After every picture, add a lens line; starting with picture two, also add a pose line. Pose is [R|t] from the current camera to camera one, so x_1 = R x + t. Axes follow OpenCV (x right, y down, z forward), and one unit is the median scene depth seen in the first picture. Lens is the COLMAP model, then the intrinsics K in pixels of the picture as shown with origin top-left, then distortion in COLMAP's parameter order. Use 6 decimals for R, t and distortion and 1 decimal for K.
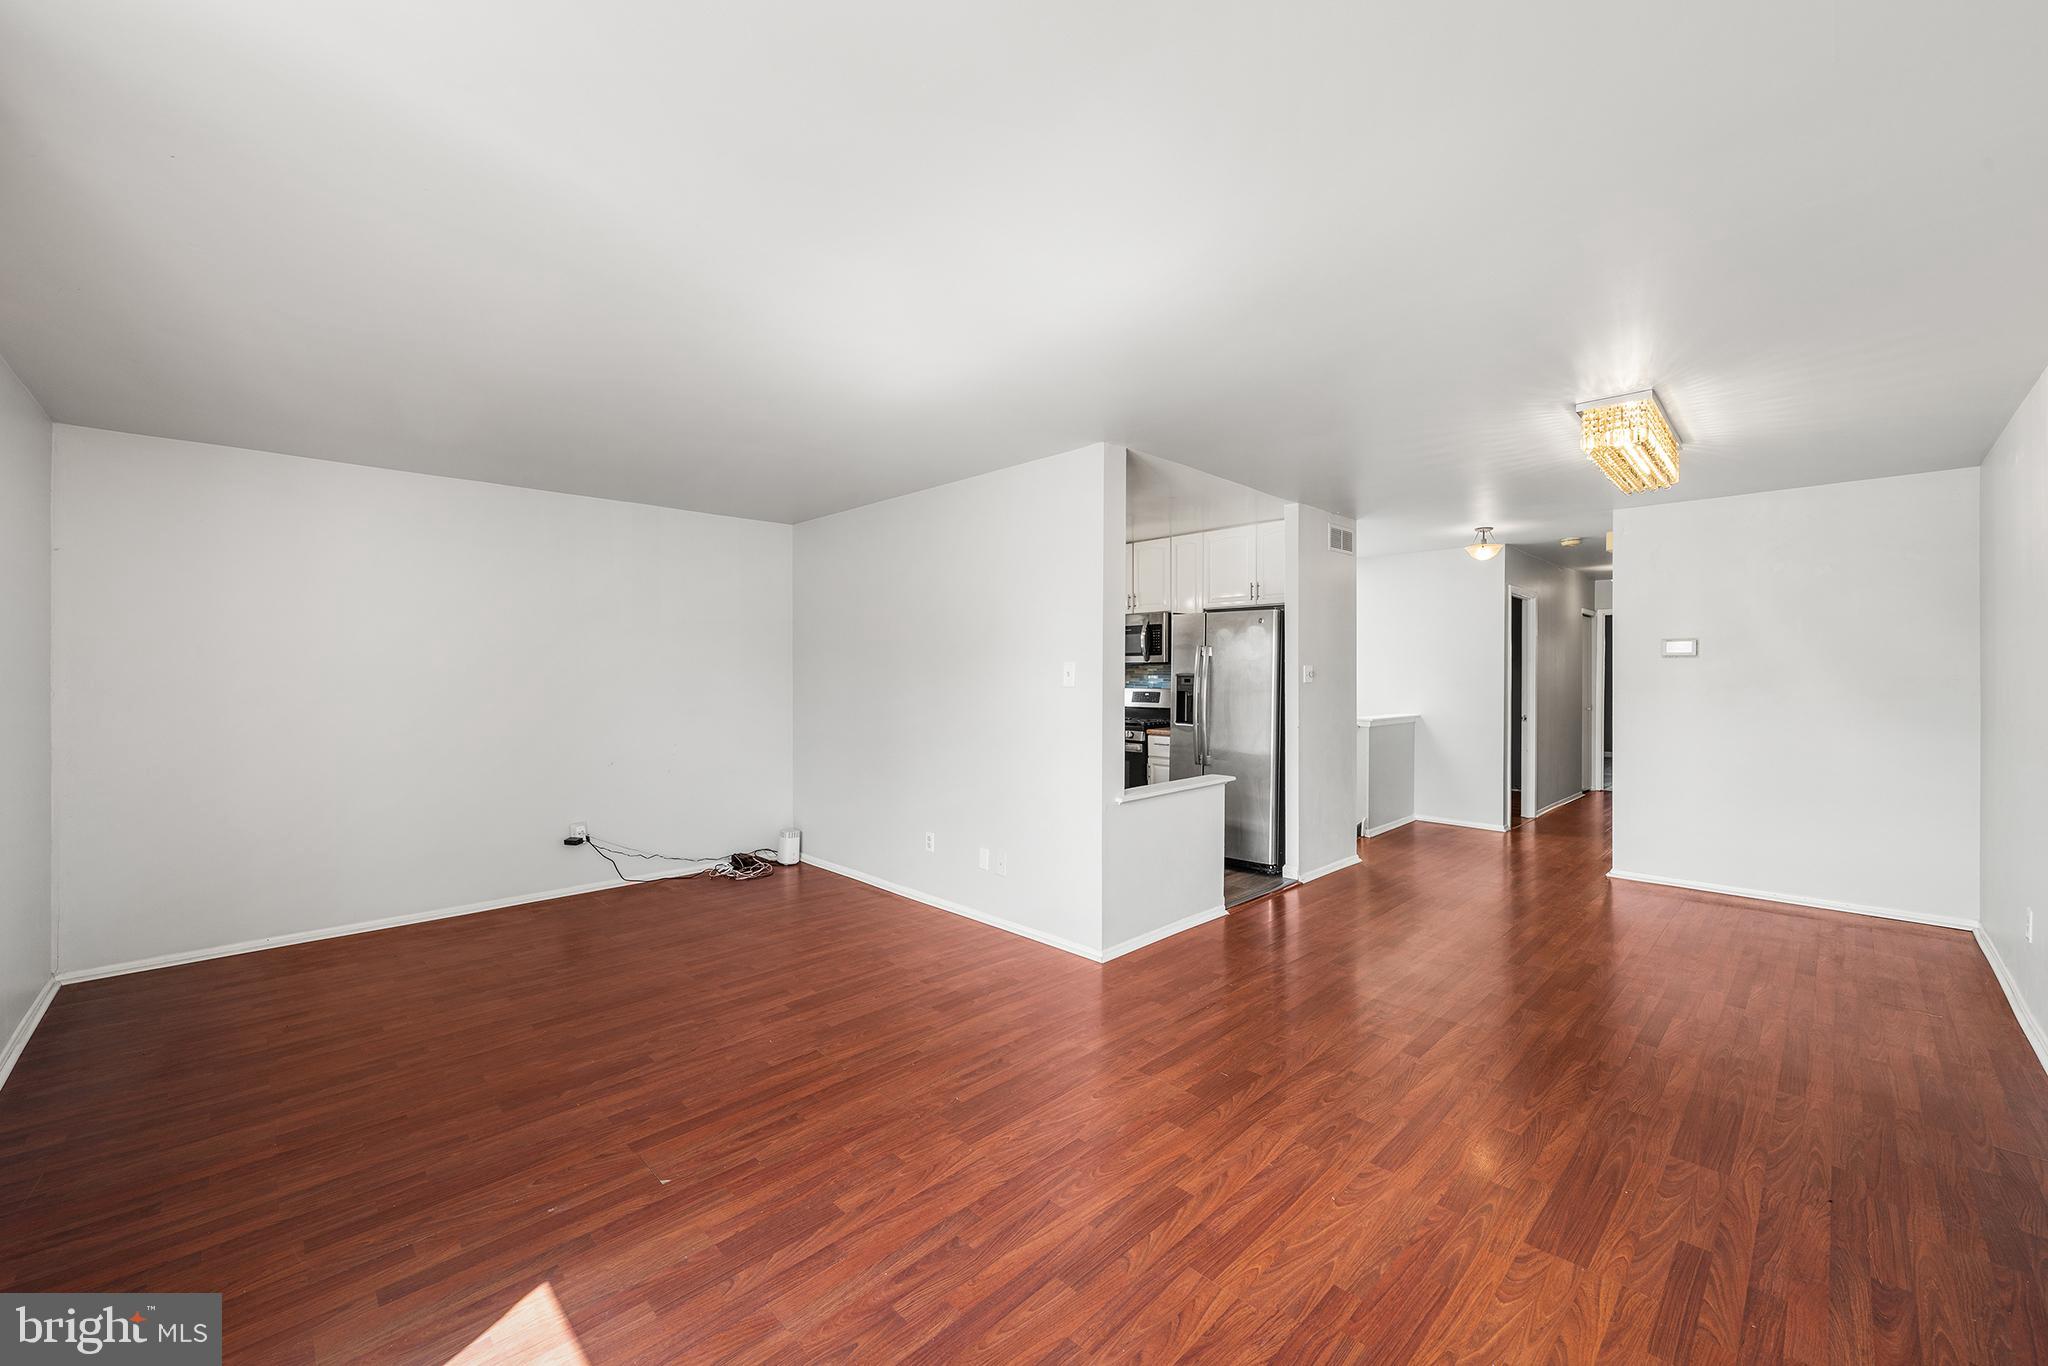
lens RADIAL K [[800.7, 0, 1033.5], [0, 800.7, 691.7], [0, 0, 1]] dist [-0.003101, 0.000351]
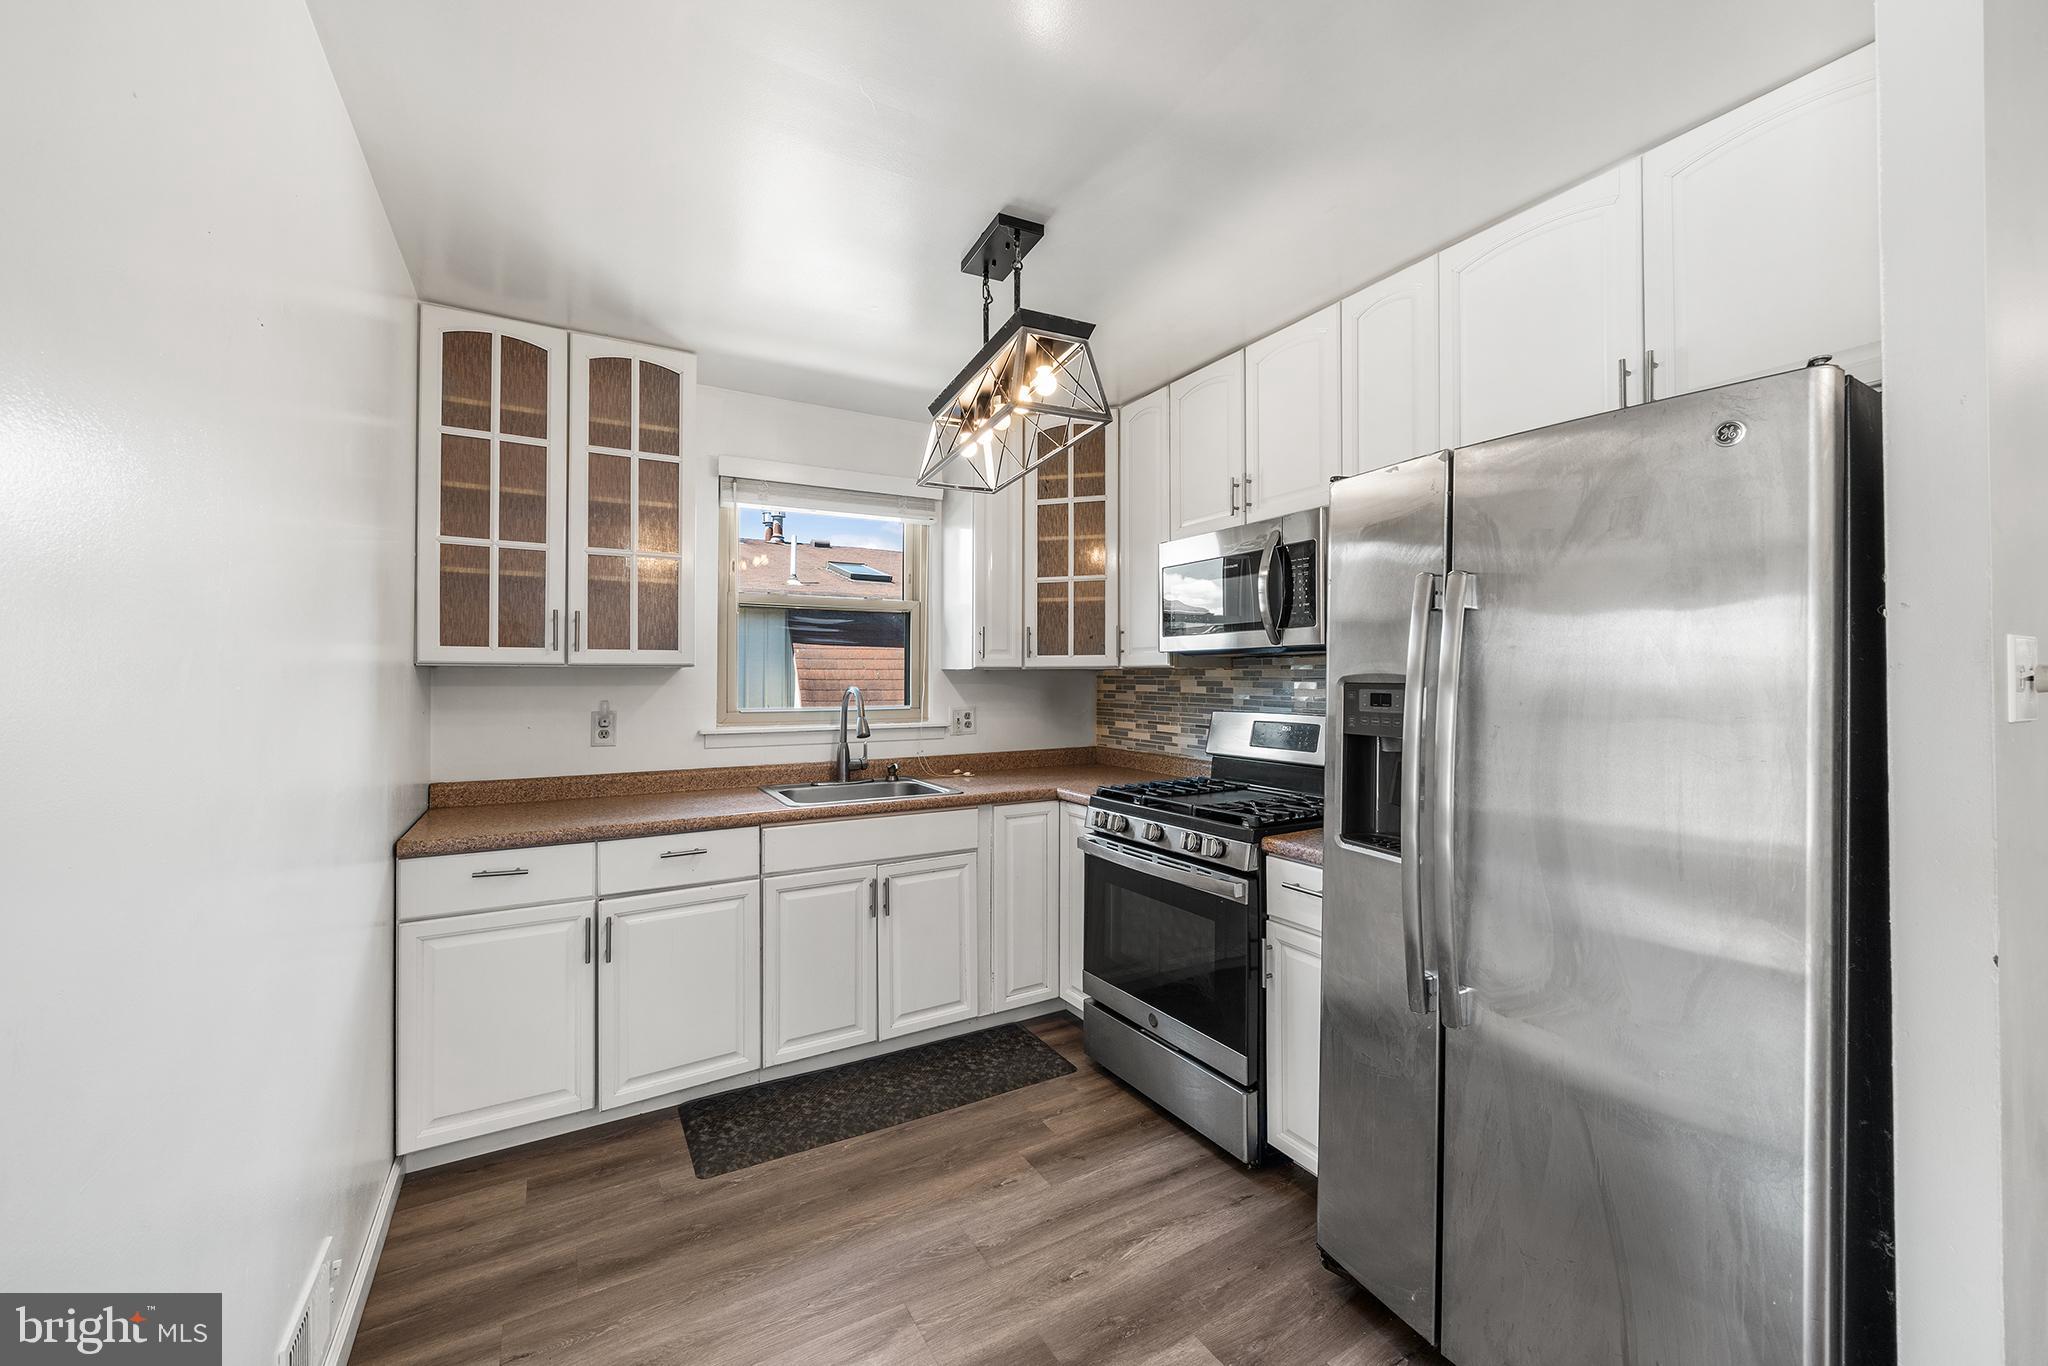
lens RADIAL K [[800.7, 0, 1041.0], [0, 800.7, 672.1], [0, 0, 1]] dist [-0.003101, 0.000351]
pose [[0.968867, 0.001495, -0.247576, 0.210786], [-0.009478, 0.999473, -0.031056, -0.019875], [0.247399, 0.032436, 0.968371, 1.002612]]
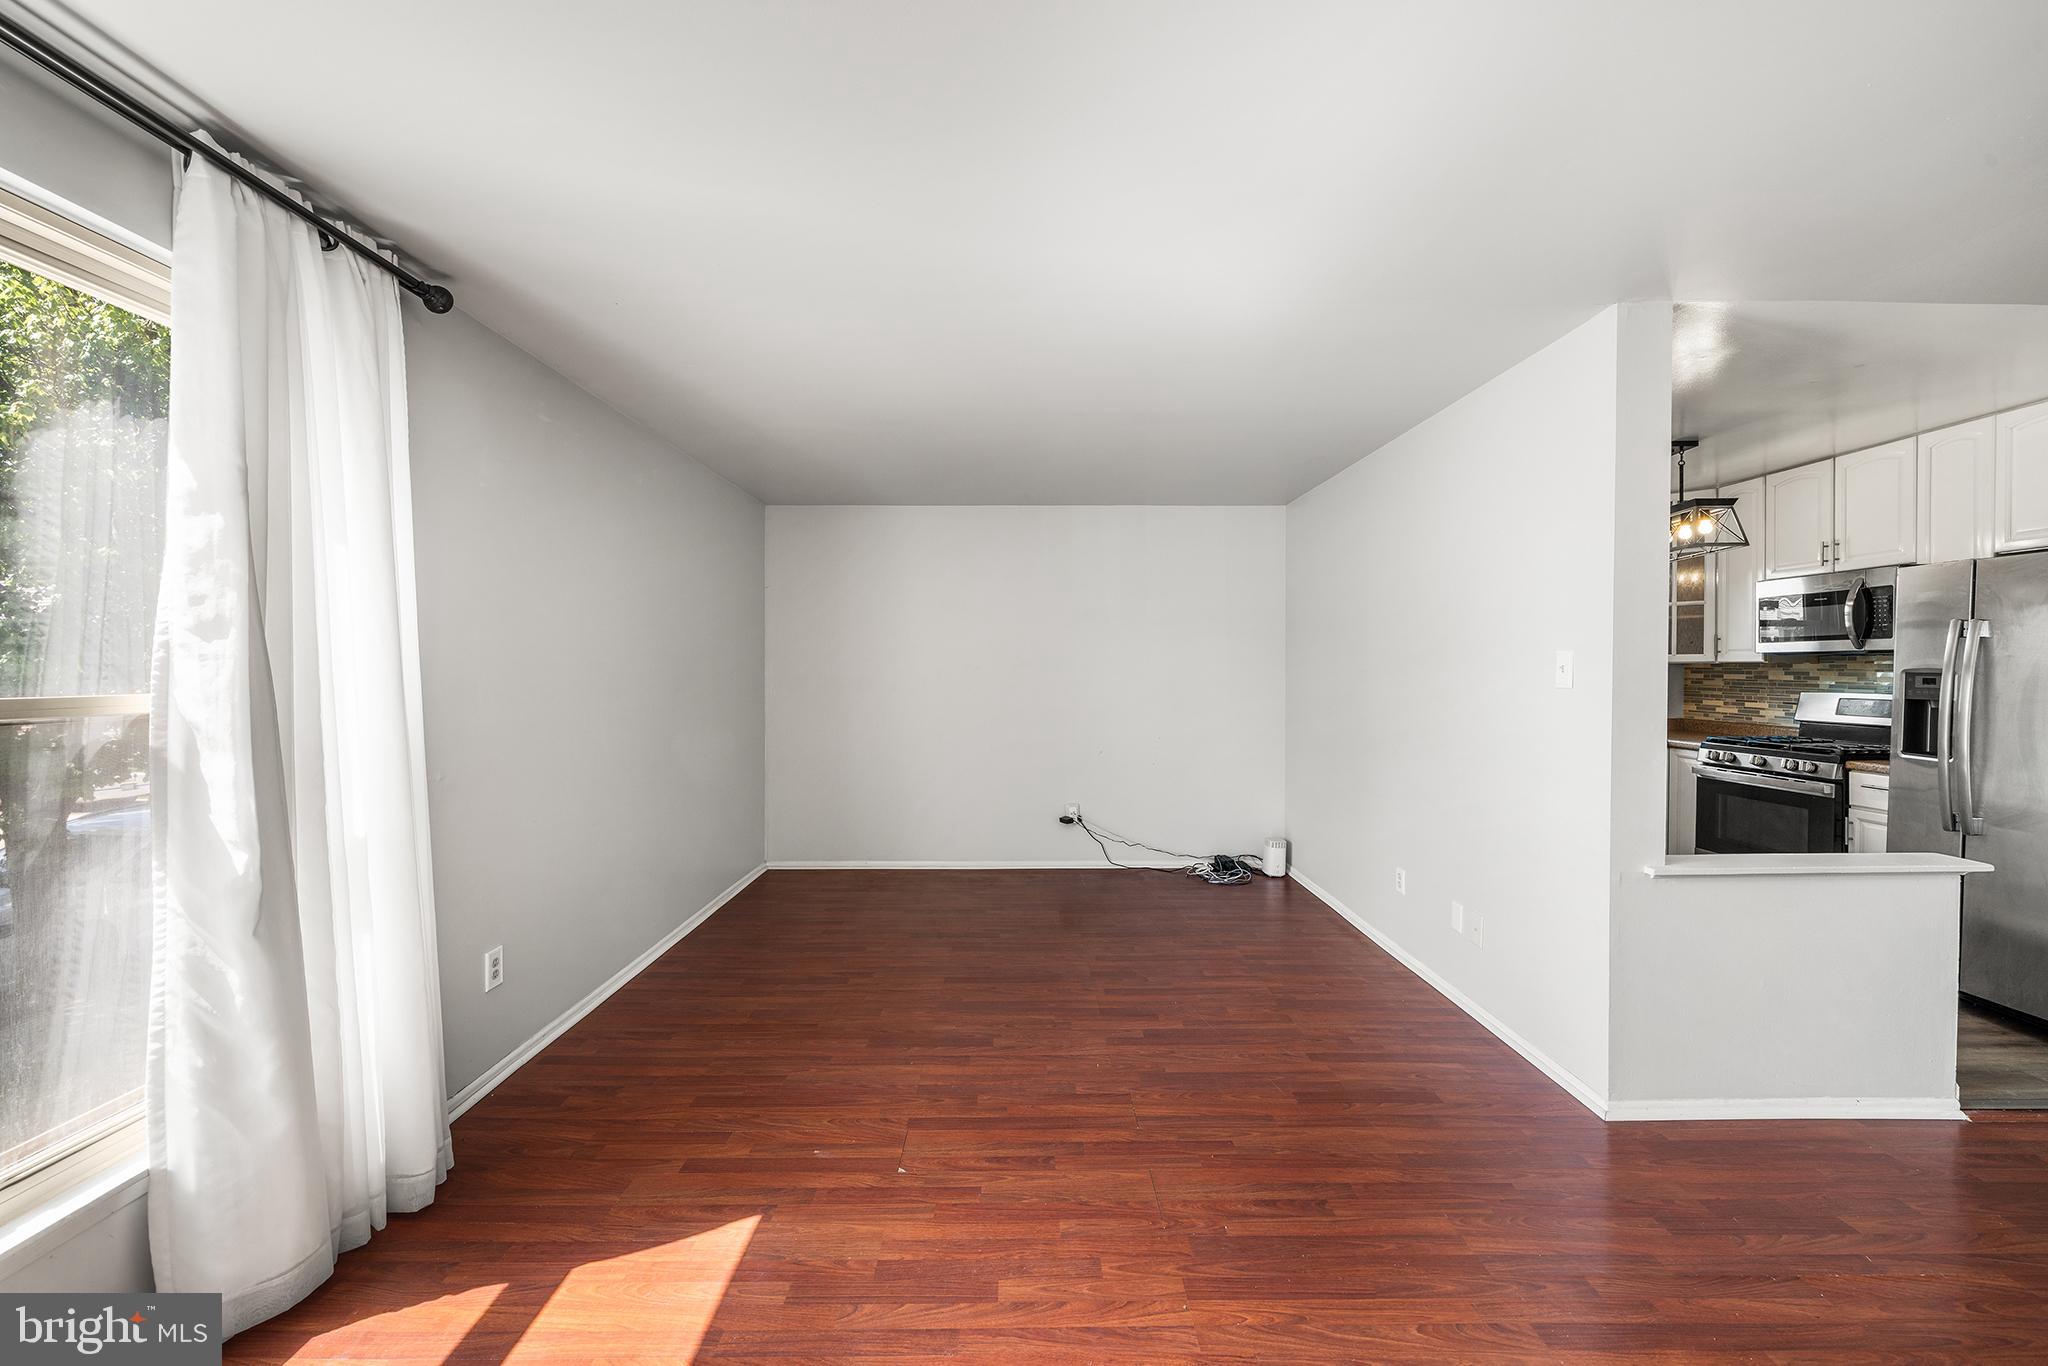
lens RADIAL K [[804.6, 0, 1034.9], [0, 804.6, 677.9], [0, 0, 1]] dist [-0.000754, -0.000171]
pose [[0.716341, 0.009976, -0.697679, 0.196968], [-0.018358, 0.999821, -0.004553, -0.002512], [0.697509, 0.016069, 0.716396, 0.210575]]
